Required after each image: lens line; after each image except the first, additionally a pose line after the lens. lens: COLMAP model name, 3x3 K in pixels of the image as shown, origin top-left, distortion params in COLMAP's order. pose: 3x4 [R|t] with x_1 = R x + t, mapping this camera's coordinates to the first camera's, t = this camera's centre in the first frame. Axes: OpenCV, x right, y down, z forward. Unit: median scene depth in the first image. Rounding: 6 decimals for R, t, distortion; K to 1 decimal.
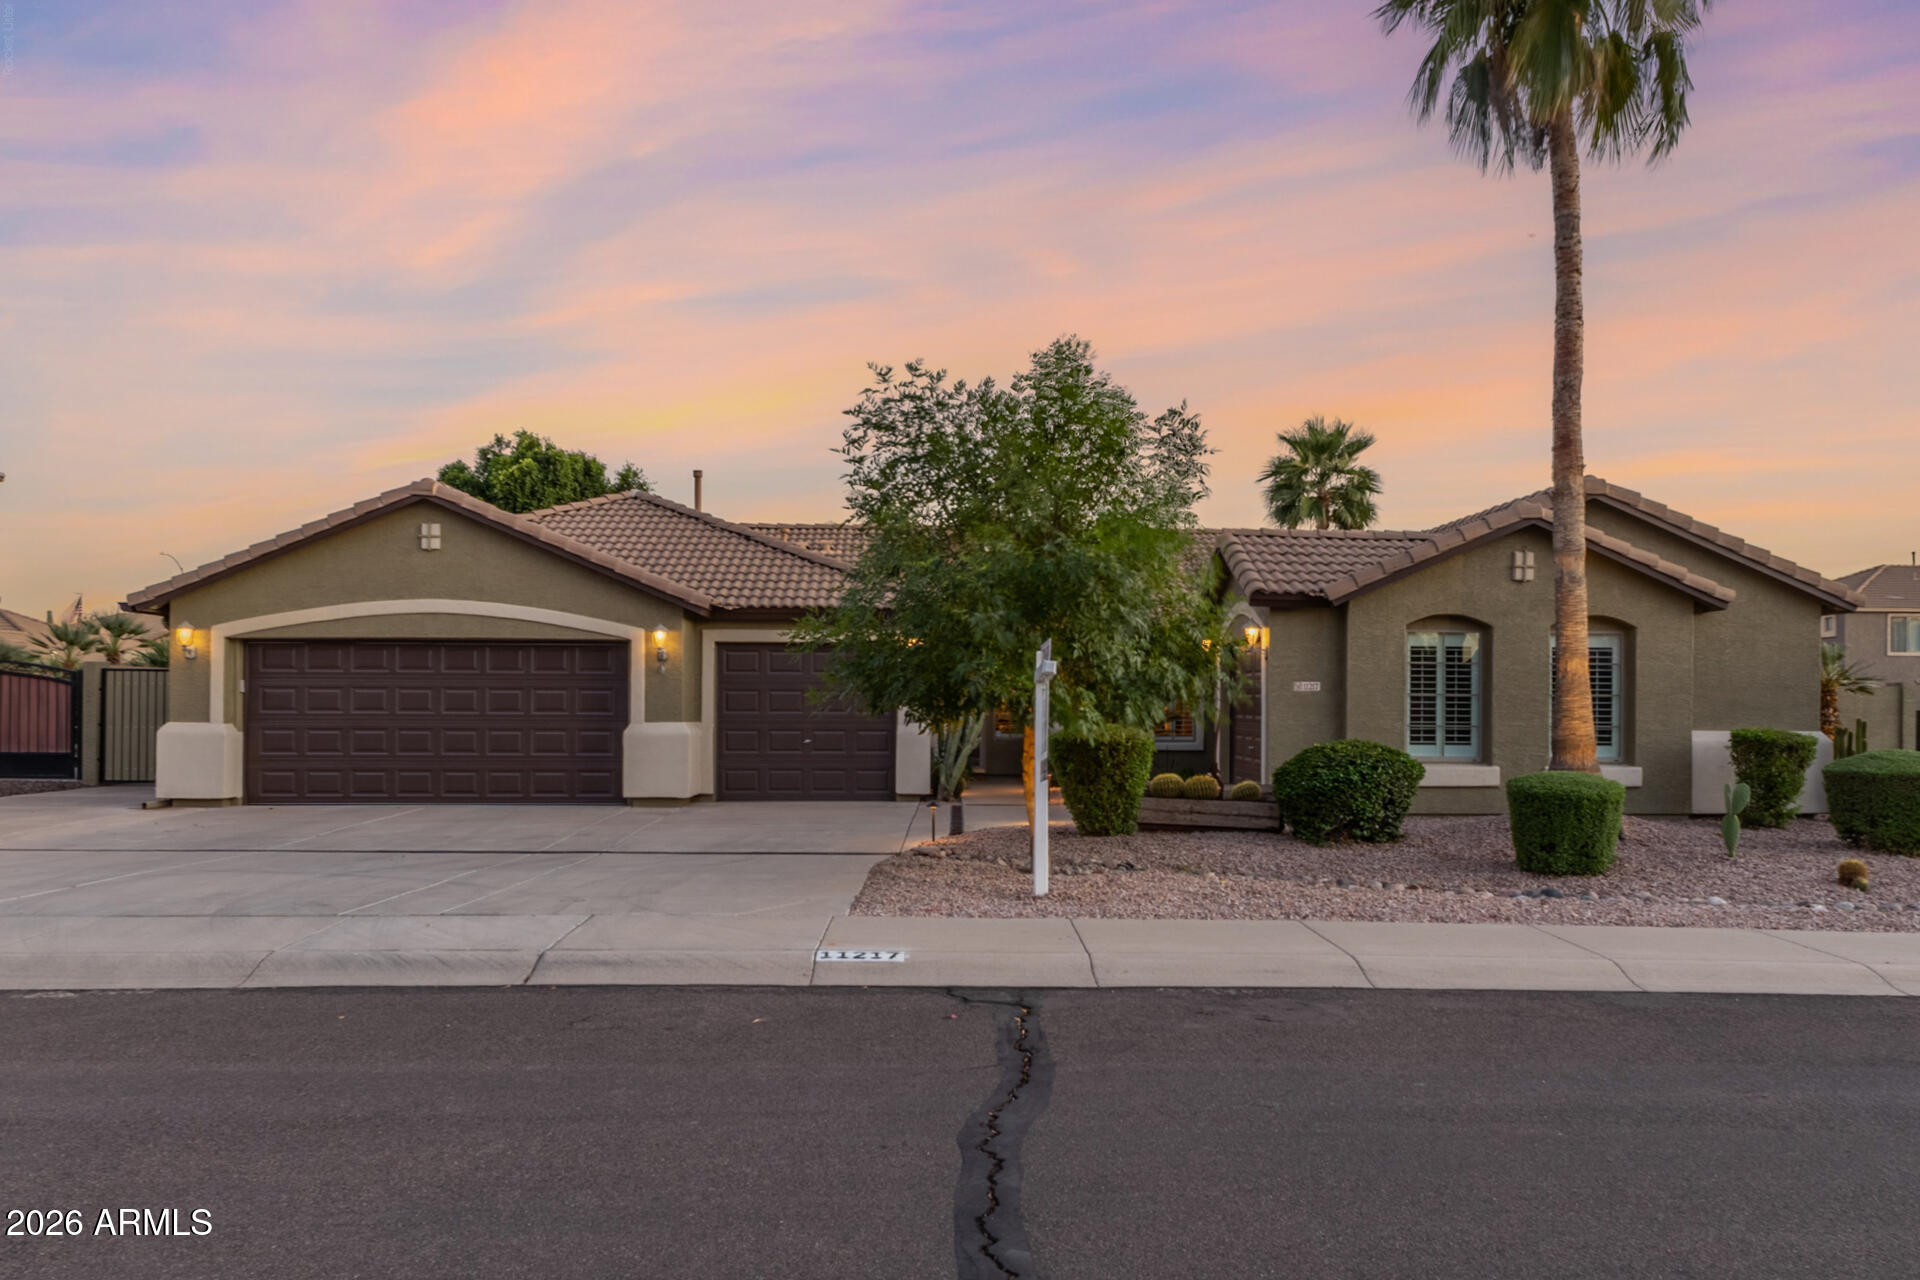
lens RADIAL K [[815.5, 0, 855.8], [0, 815.5, 691.1], [0, 0, 1]] dist [0.008645, -0.000581]
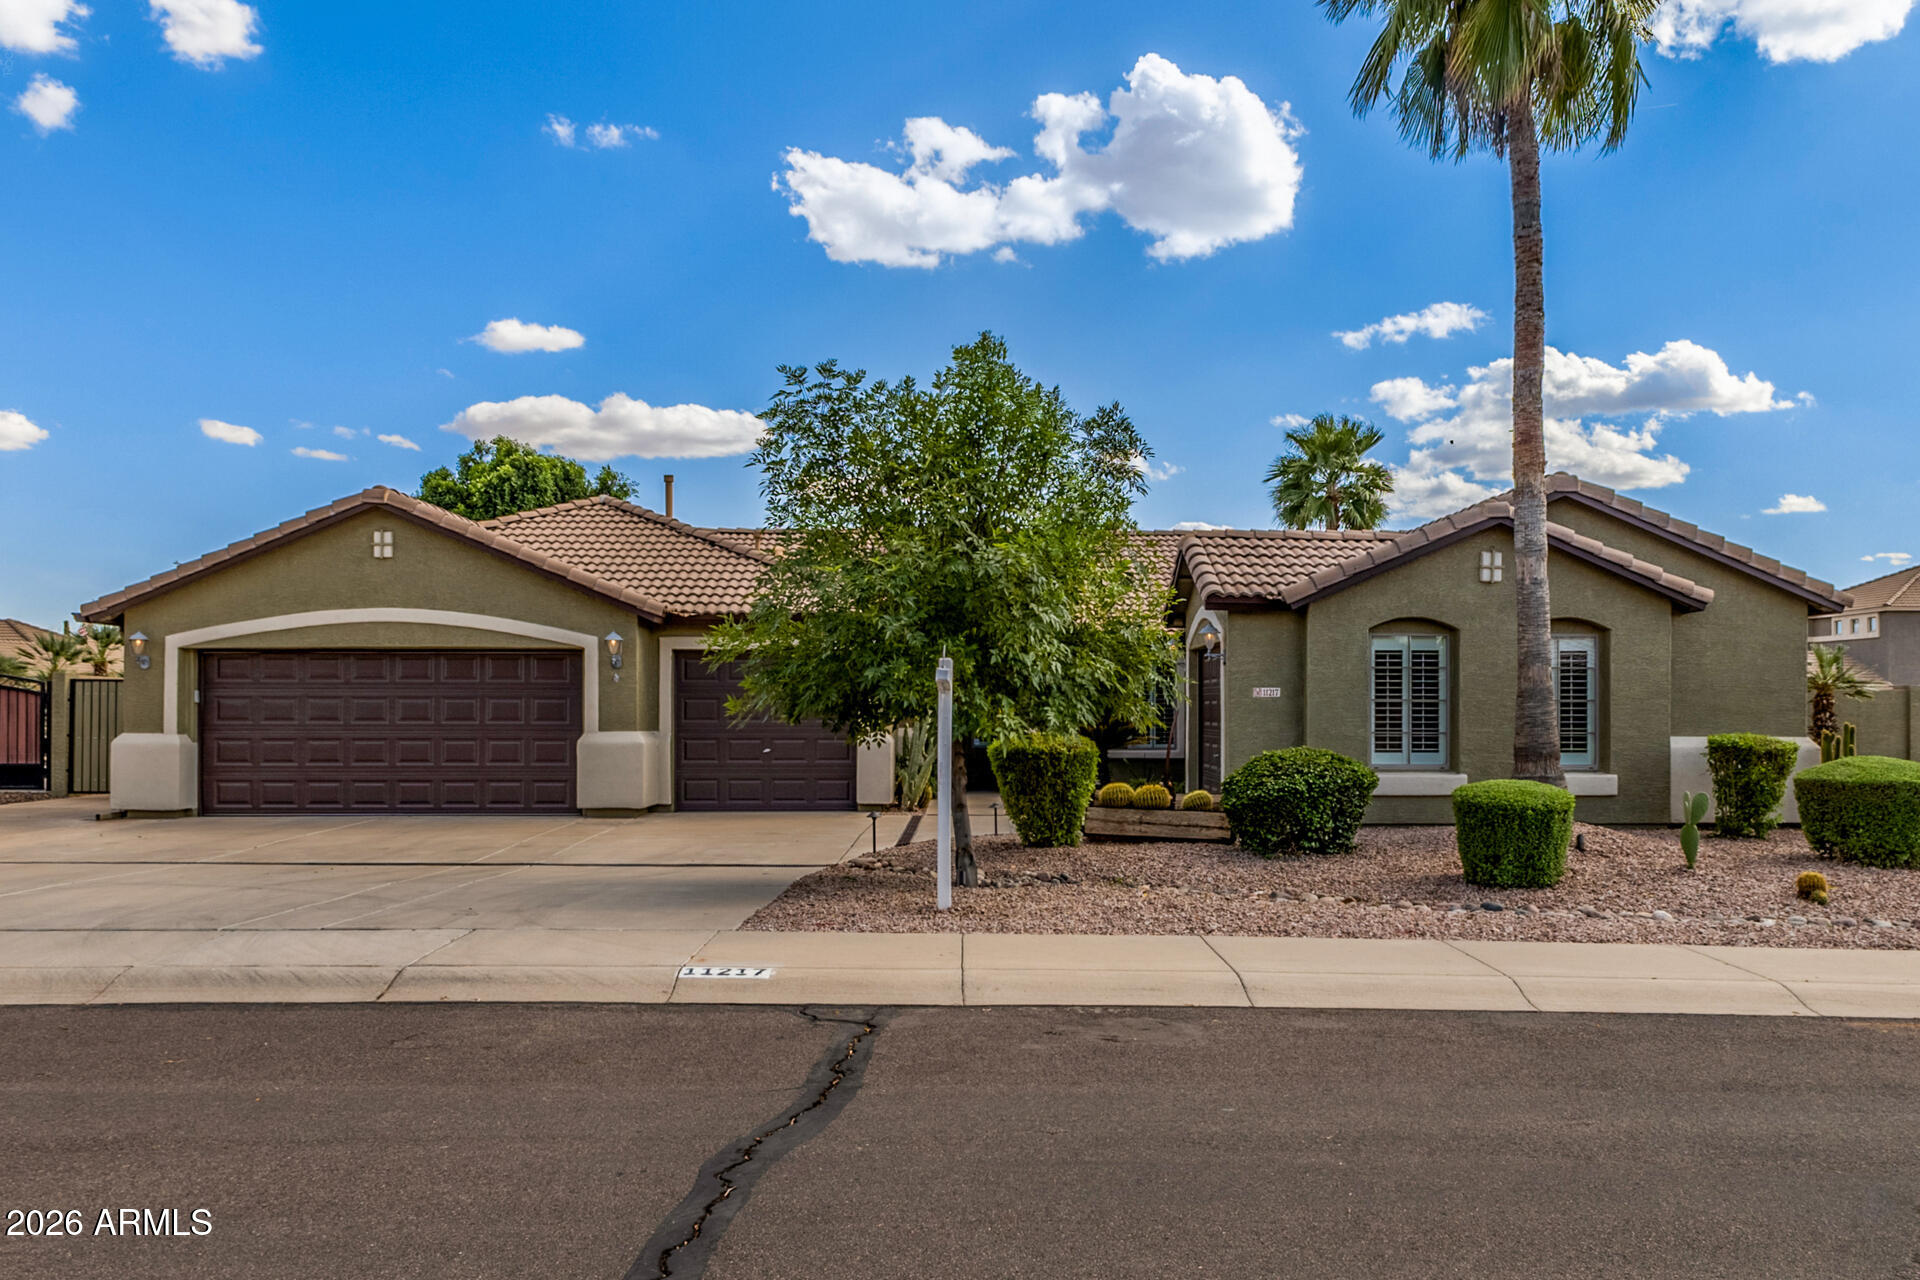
lens RADIAL K [[815.5, 0, 1103.7], [0, 815.5, 694.1], [0, 0, 1]] dist [0.008645, -0.000581]
pose [[0.999715, -0.003980, -0.023551, 0.393710], [0.003954, 0.999991, -0.001181, -0.003662], [0.023556, 0.001088, 0.999722, 0.028856]]
